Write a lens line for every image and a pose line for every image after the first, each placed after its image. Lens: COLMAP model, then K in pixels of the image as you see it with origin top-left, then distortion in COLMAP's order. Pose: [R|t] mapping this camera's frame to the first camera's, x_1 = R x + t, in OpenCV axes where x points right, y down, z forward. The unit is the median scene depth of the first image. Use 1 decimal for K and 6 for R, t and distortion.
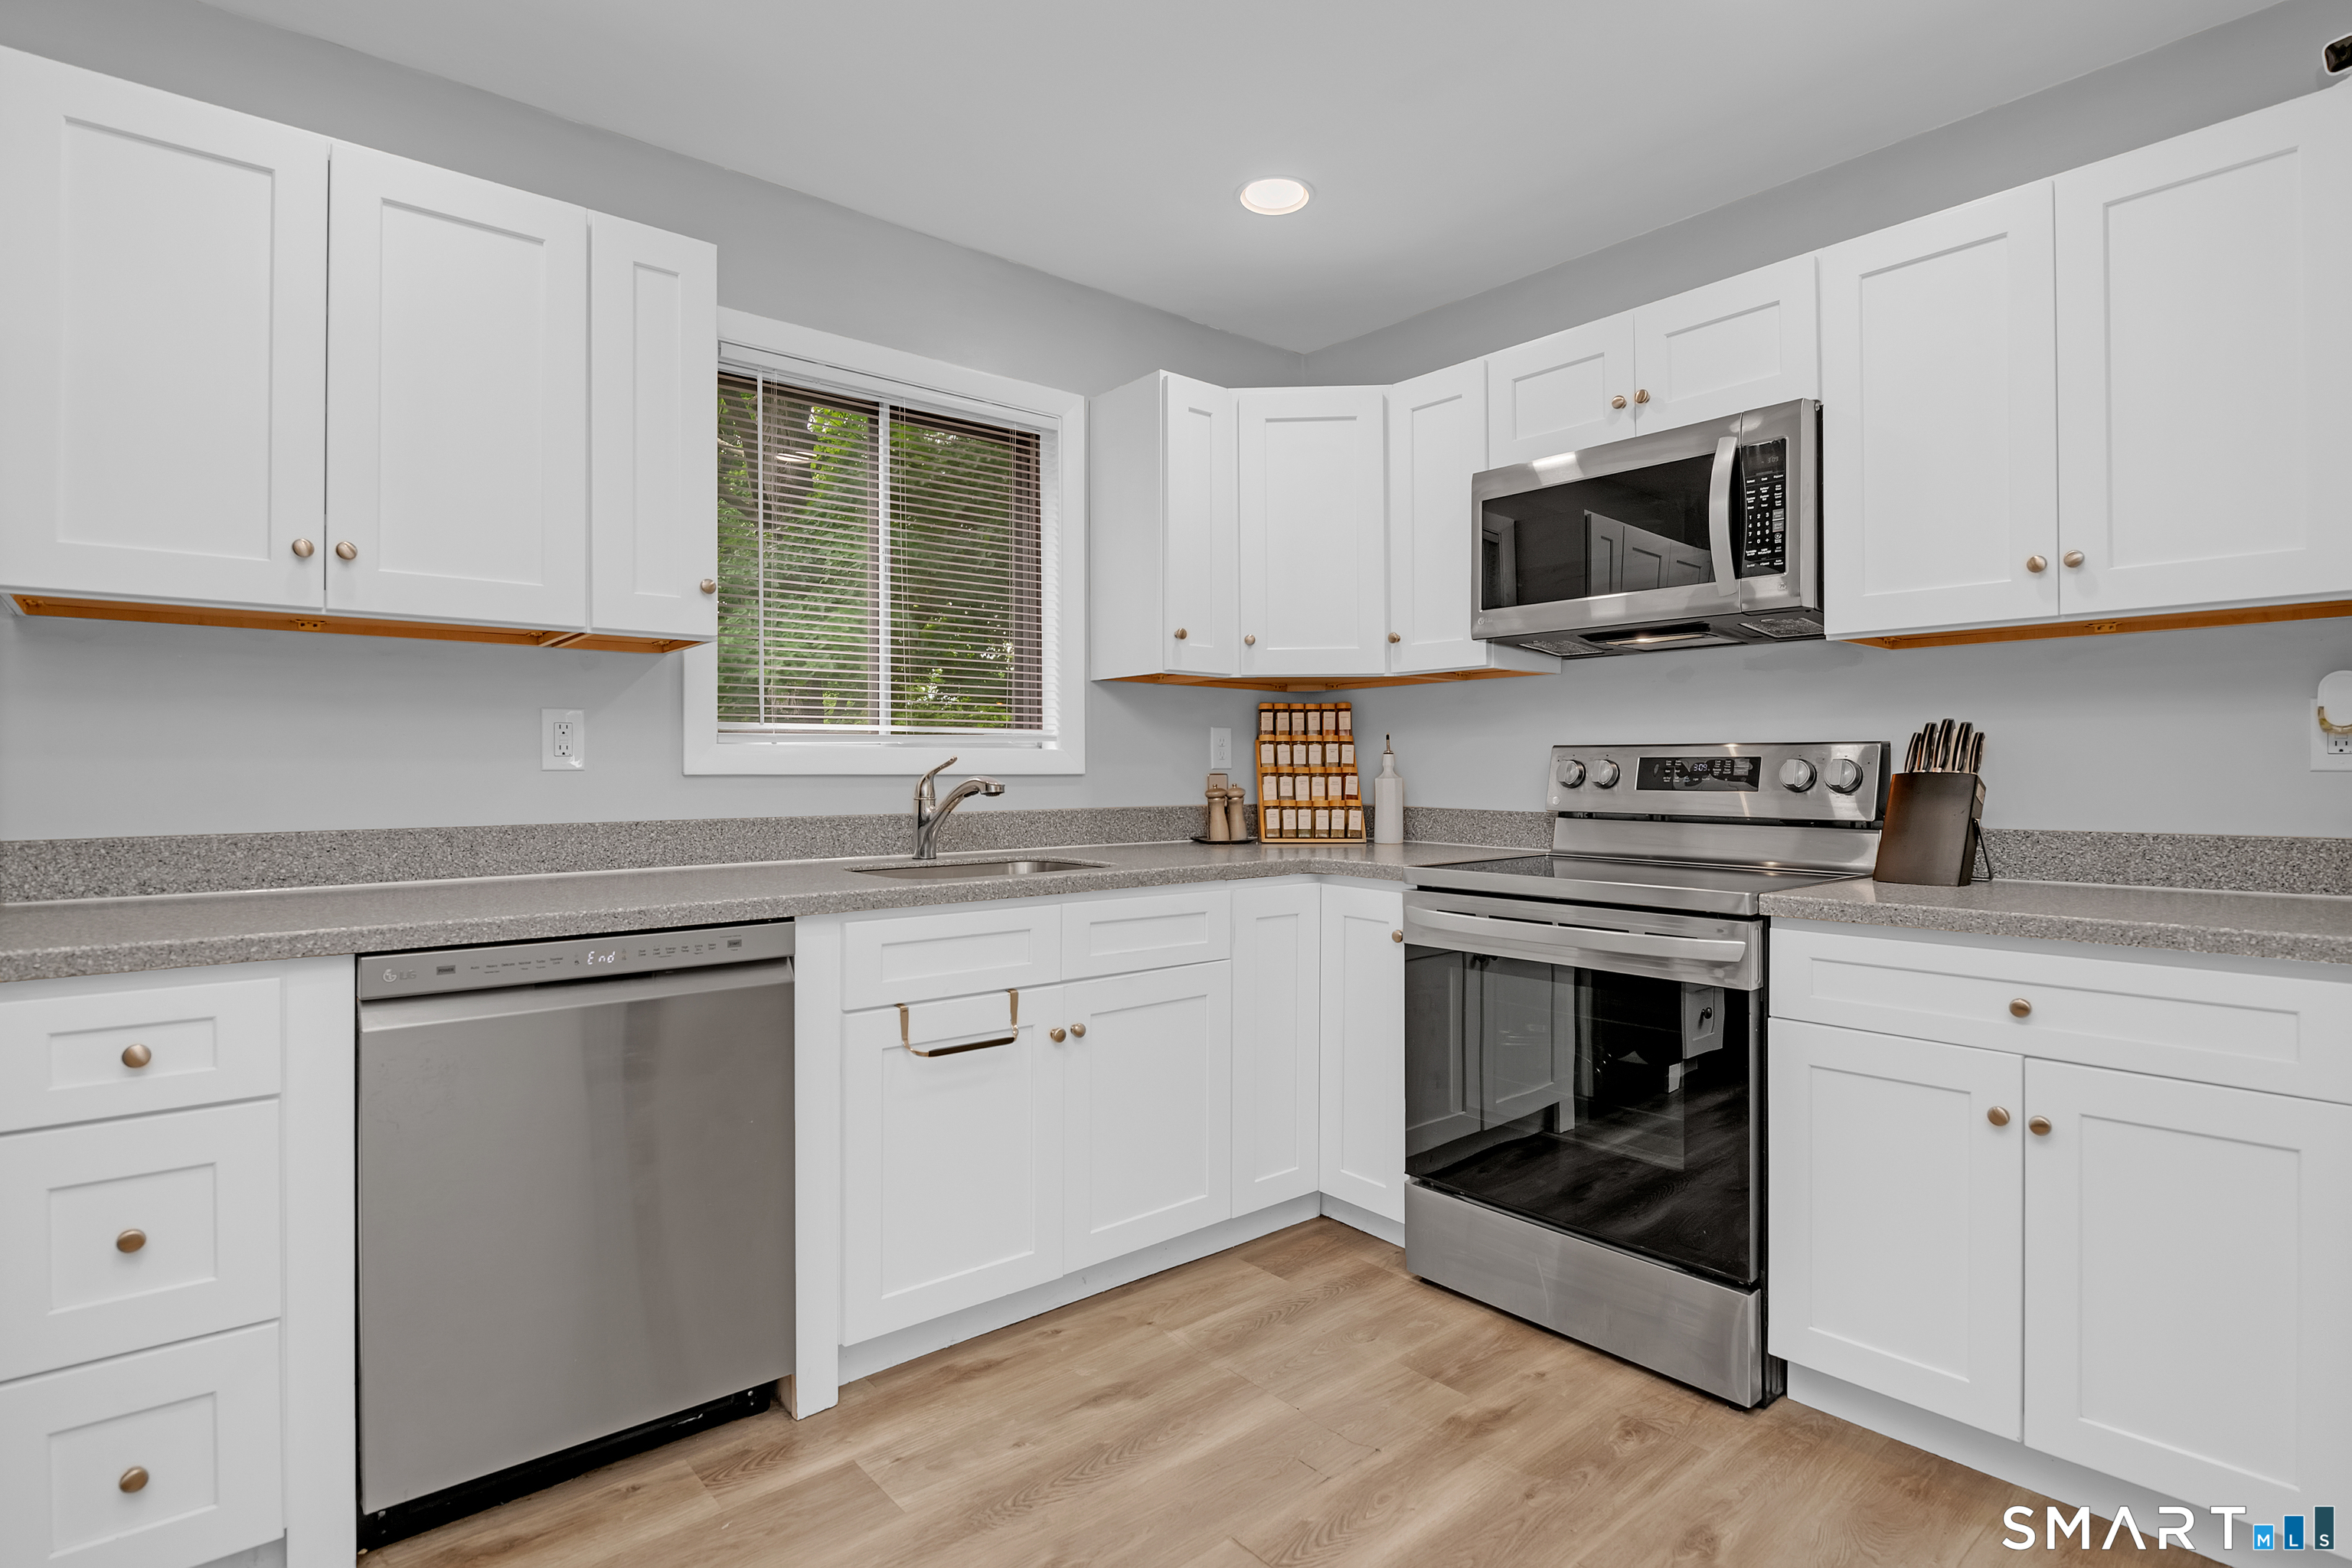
lens RADIAL K [[1177.3, 0, 1191.9], [0, 1177.3, 768.1], [0, 0, 1]] dist [-0.016074, -0.000547]
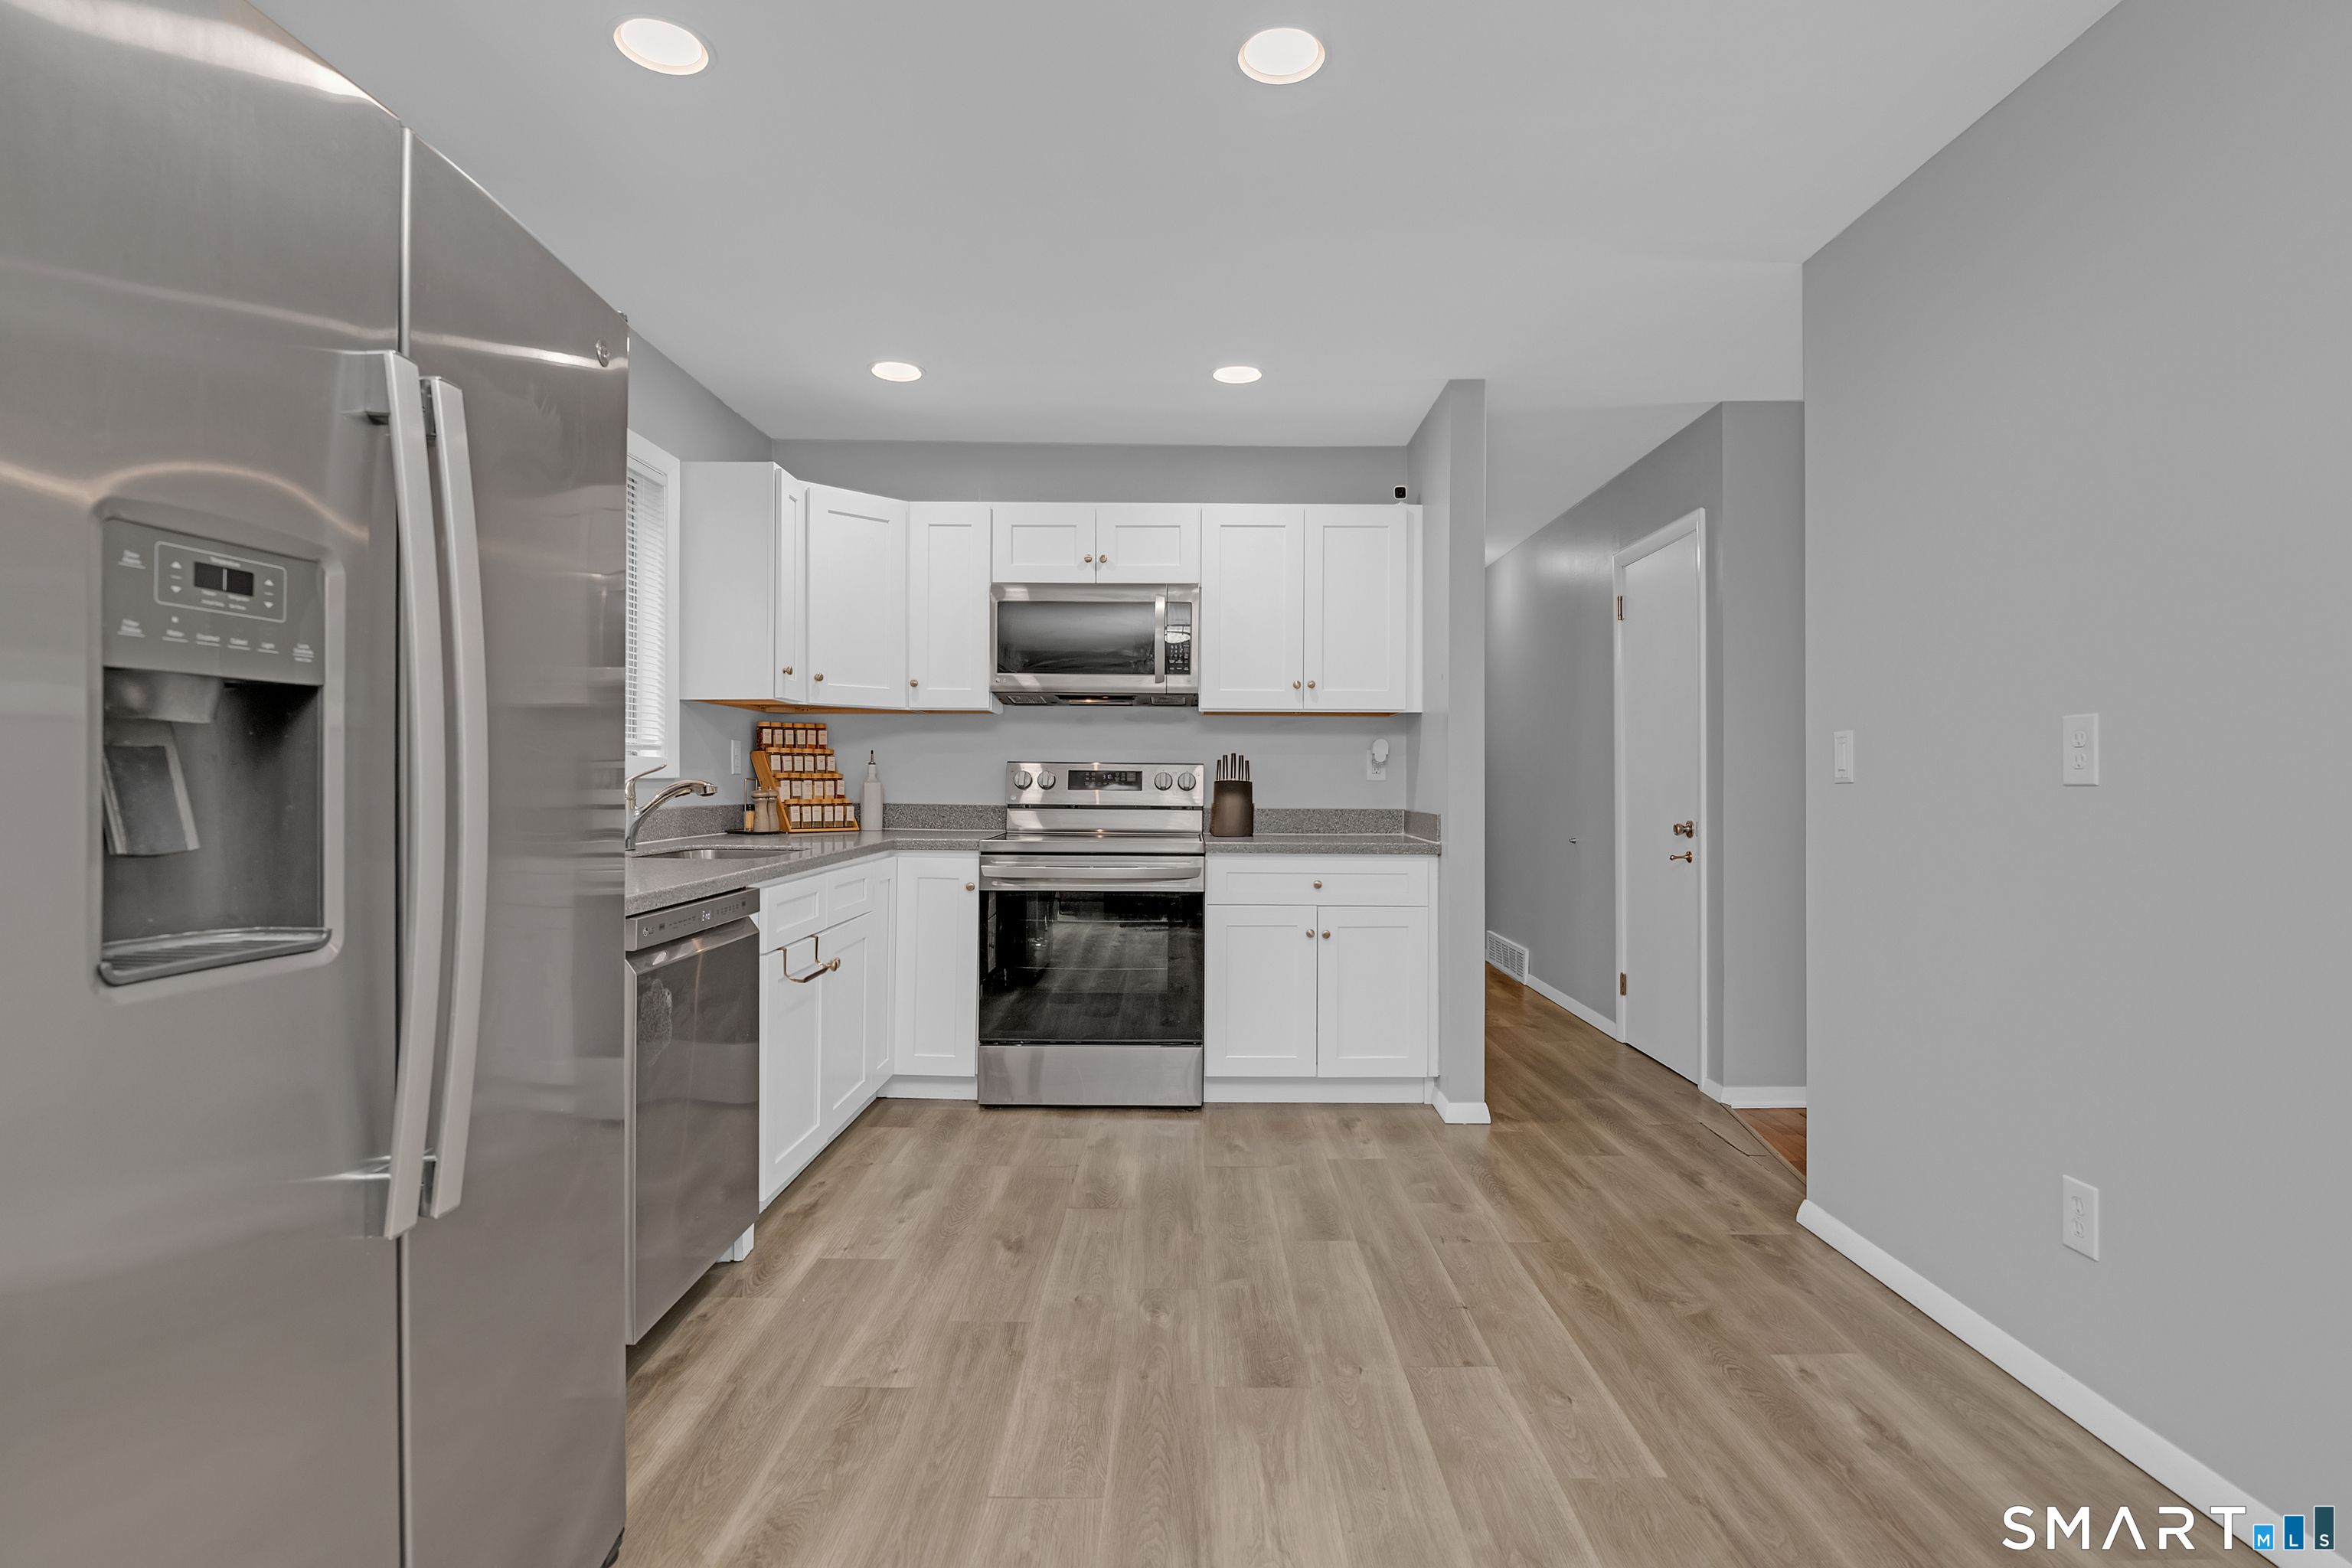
lens RADIAL K [[1165.9, 0, 1191.9], [0, 1165.9, 780.6], [0, 0, 1]] dist [-0.009730, -0.000338]
pose [[0.651680, 0.004197, 0.758482, -0.804941], [-0.009731, 0.999949, 0.002828, -0.000879], [-0.758431, -0.009224, 0.651688, -0.201090]]
